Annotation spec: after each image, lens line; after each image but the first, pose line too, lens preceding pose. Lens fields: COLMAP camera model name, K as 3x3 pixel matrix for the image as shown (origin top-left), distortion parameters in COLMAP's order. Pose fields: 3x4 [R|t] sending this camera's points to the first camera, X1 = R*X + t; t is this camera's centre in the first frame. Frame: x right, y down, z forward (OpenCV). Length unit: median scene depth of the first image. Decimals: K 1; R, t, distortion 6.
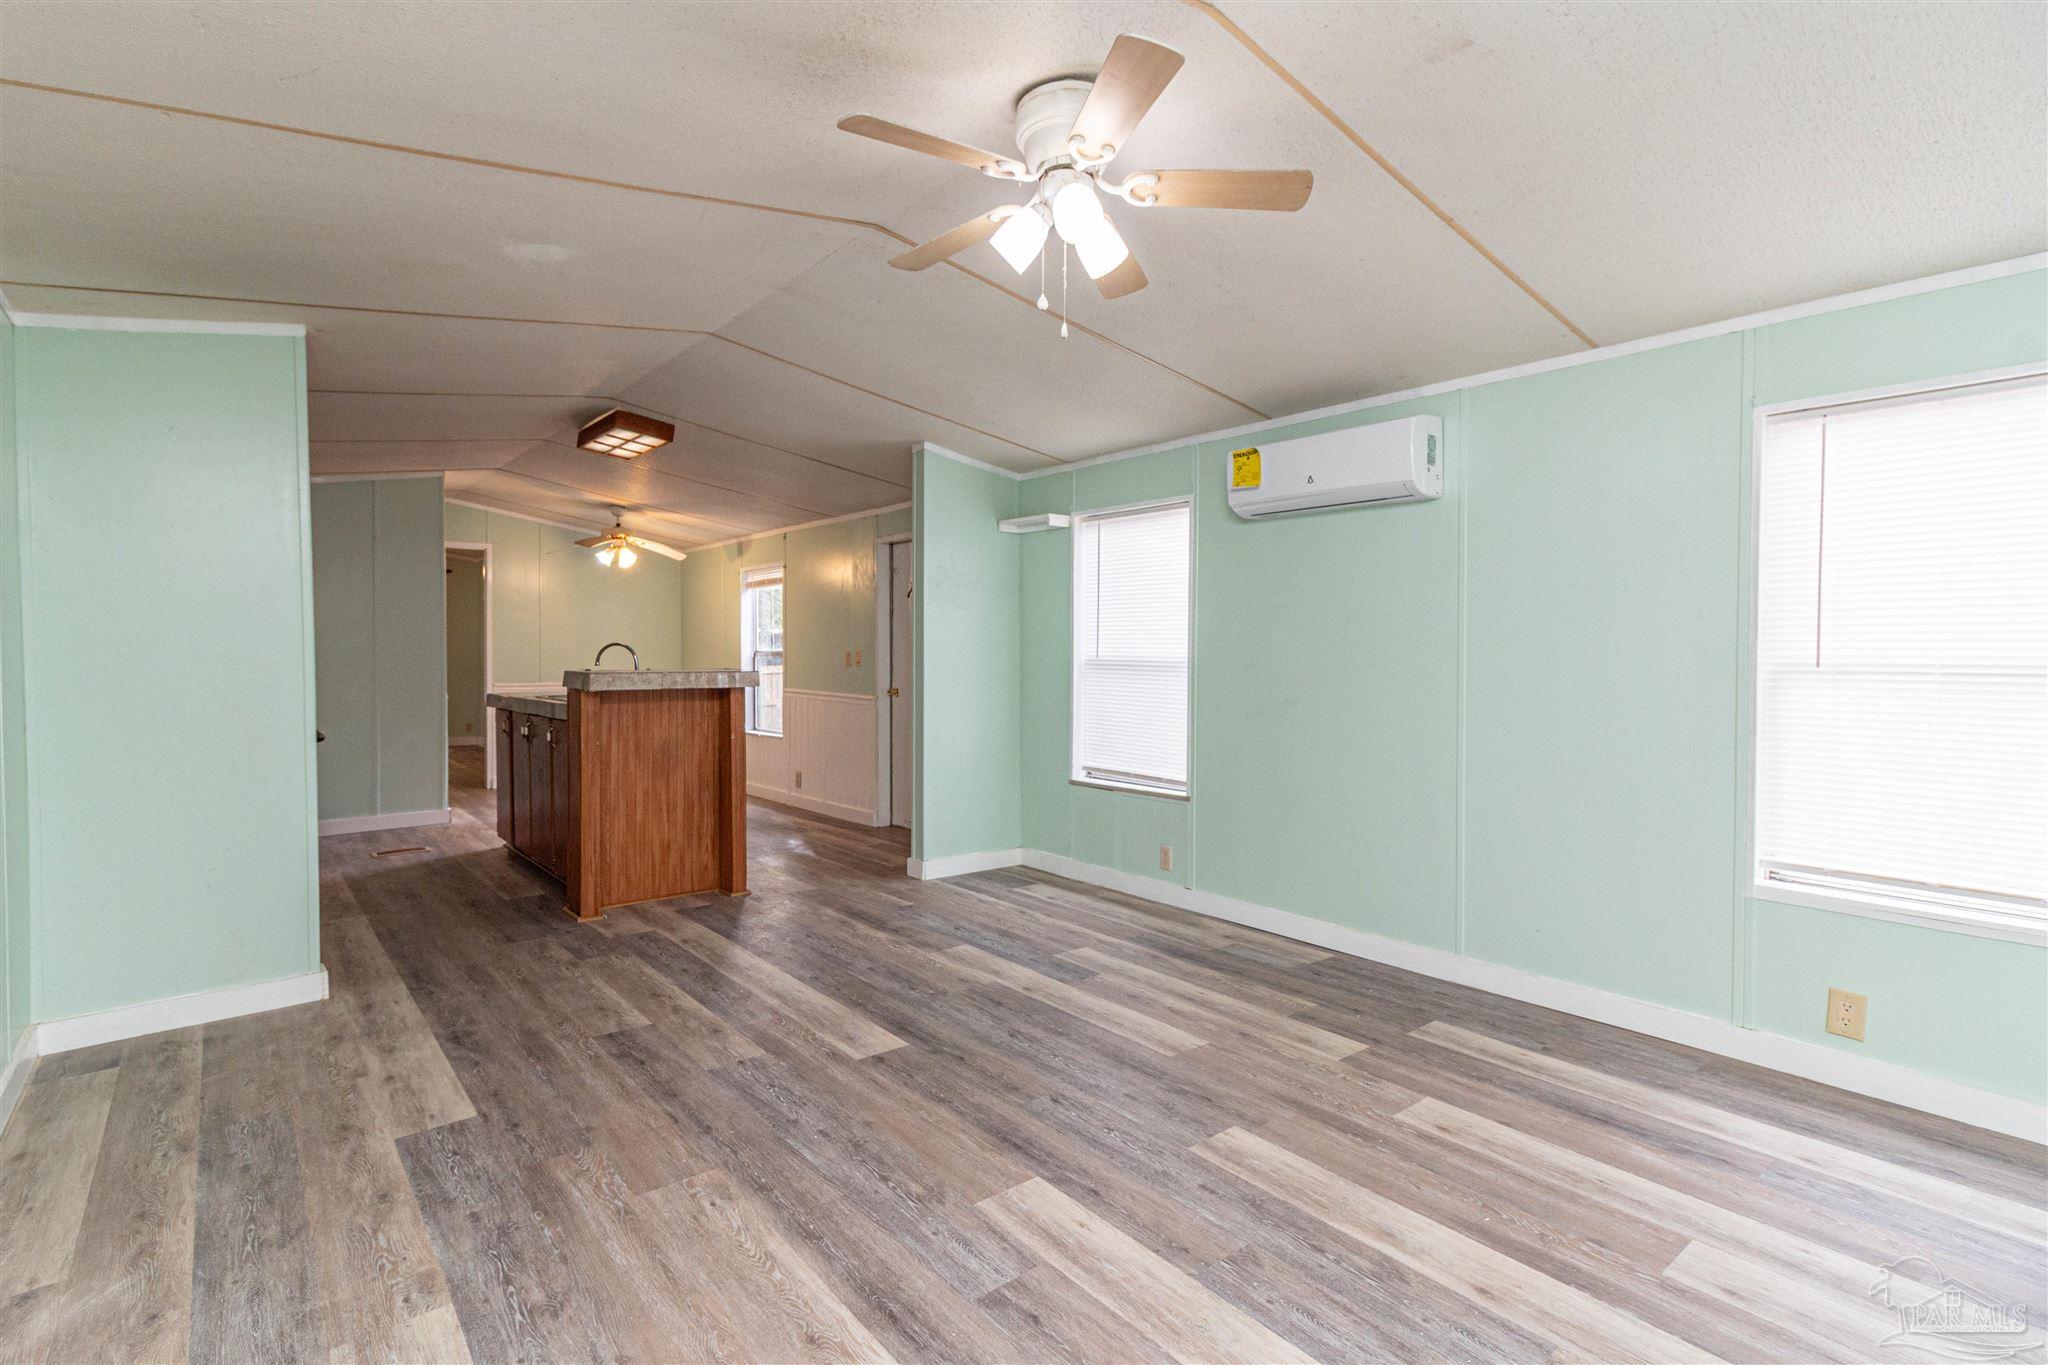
lens RADIAL K [[953.0, 0, 1031.6], [0, 953.0, 677.6], [0, 0, 1]] dist [0.004923, 0.001392]
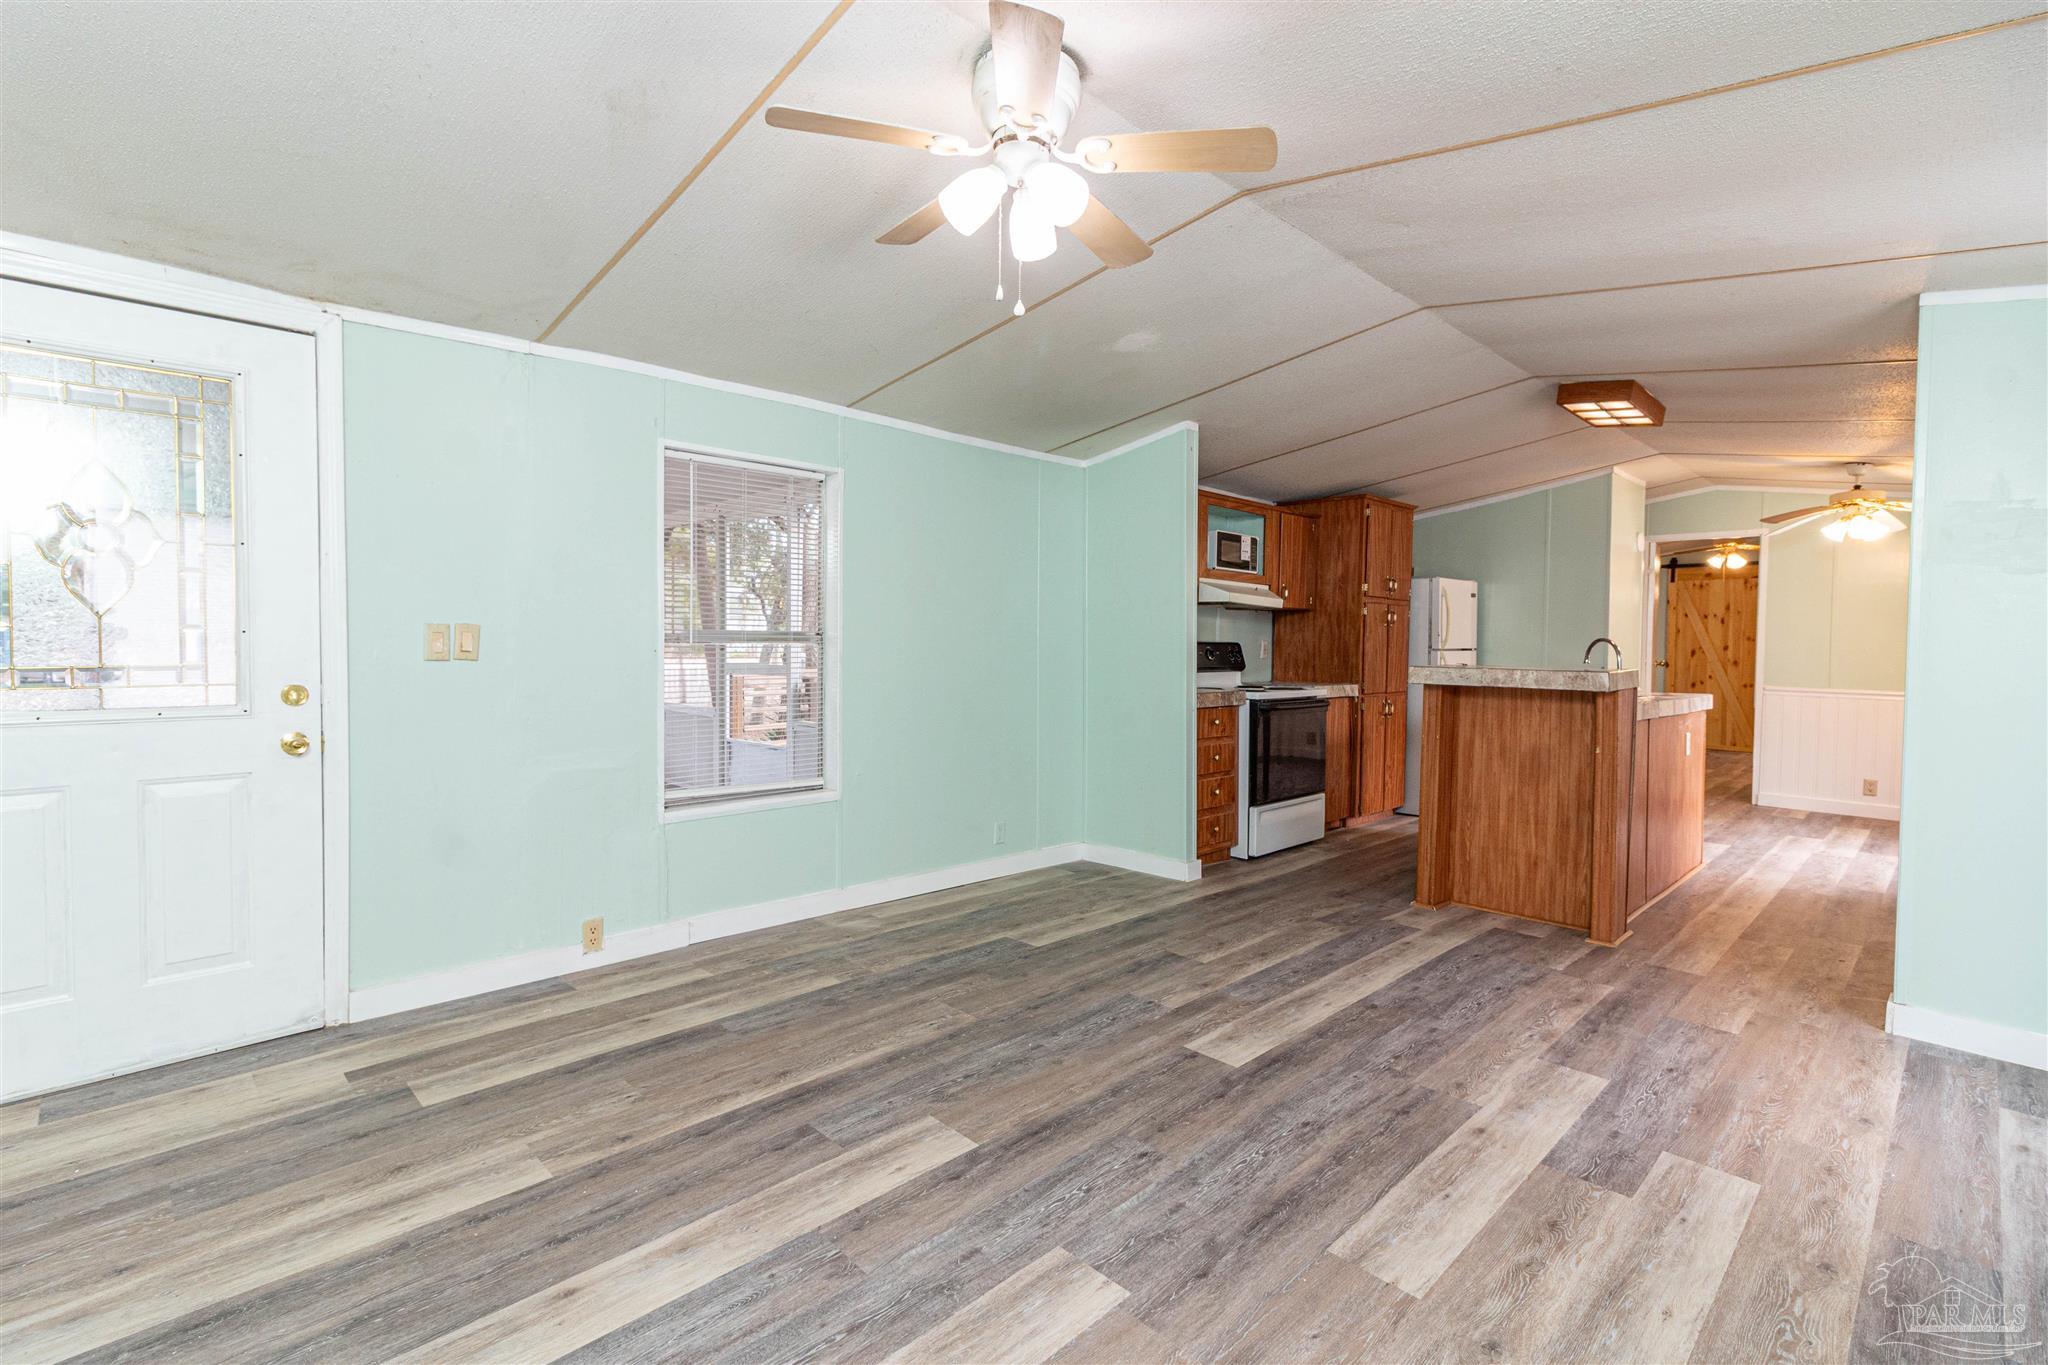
lens RADIAL K [[953.0, 0, 1012.0], [0, 953.0, 668.5], [0, 0, 1]] dist [0.004923, 0.001392]
pose [[0.077971, 0.029405, -0.996522, 0.704210], [-0.041342, 0.998800, 0.026238, -0.014142], [0.996098, 0.039152, 0.079093, 0.643070]]
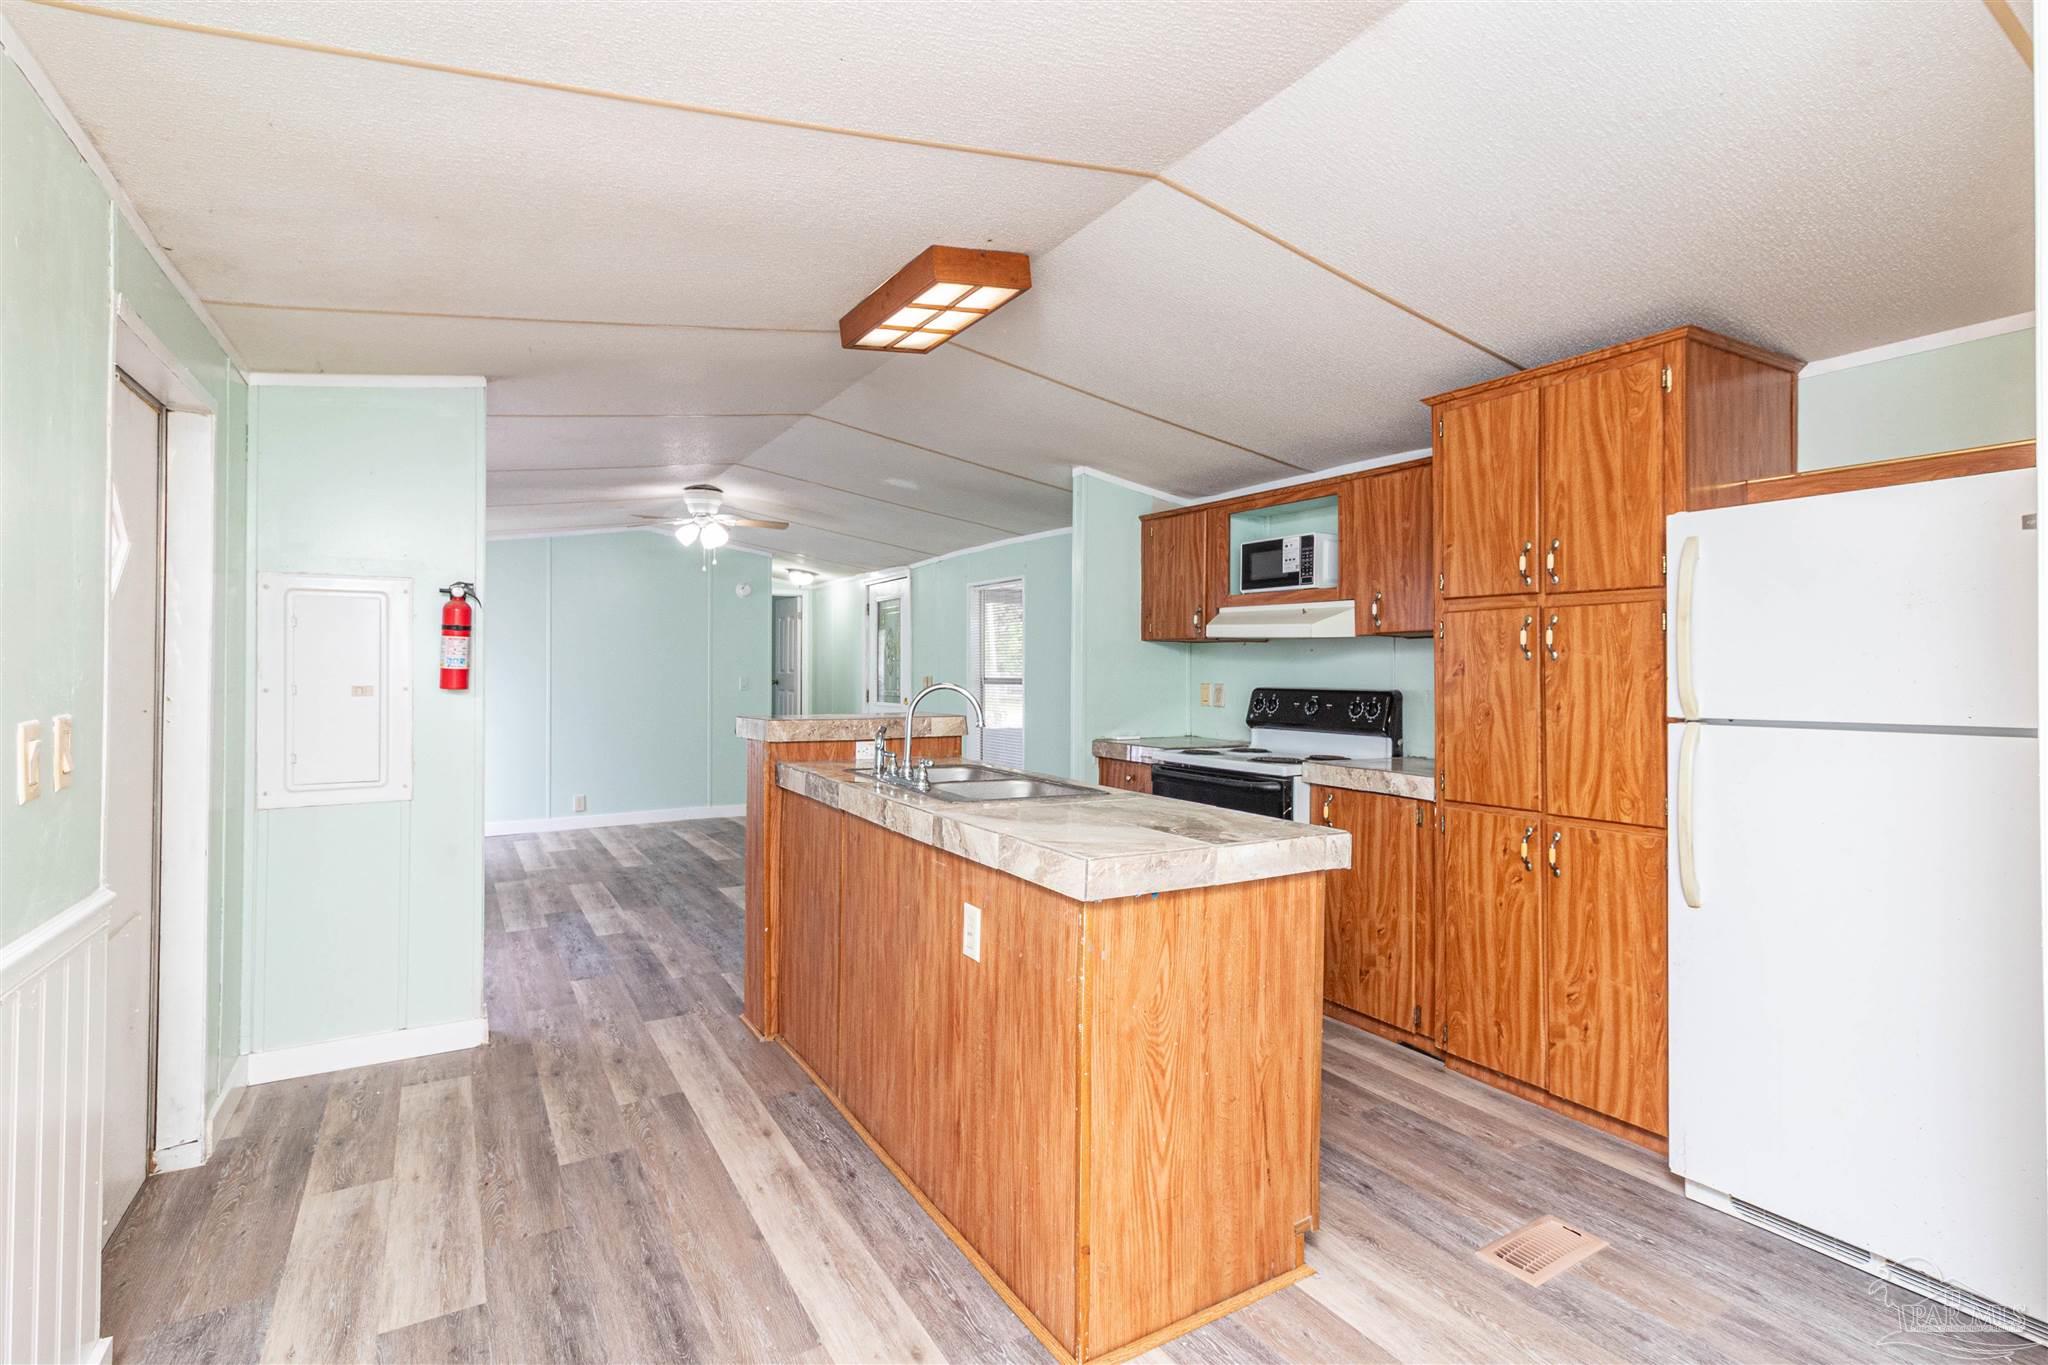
lens RADIAL K [[953.0, 0, 1003.2], [0, 953.0, 673.4], [0, 0, 1]] dist [0.004923, 0.001392]
pose [[-0.985701, -0.003094, 0.168476, -0.946686], [0.002186, 0.999512, 0.031150, -0.098110], [-0.168491, 0.031073, -0.985213, 2.577289]]
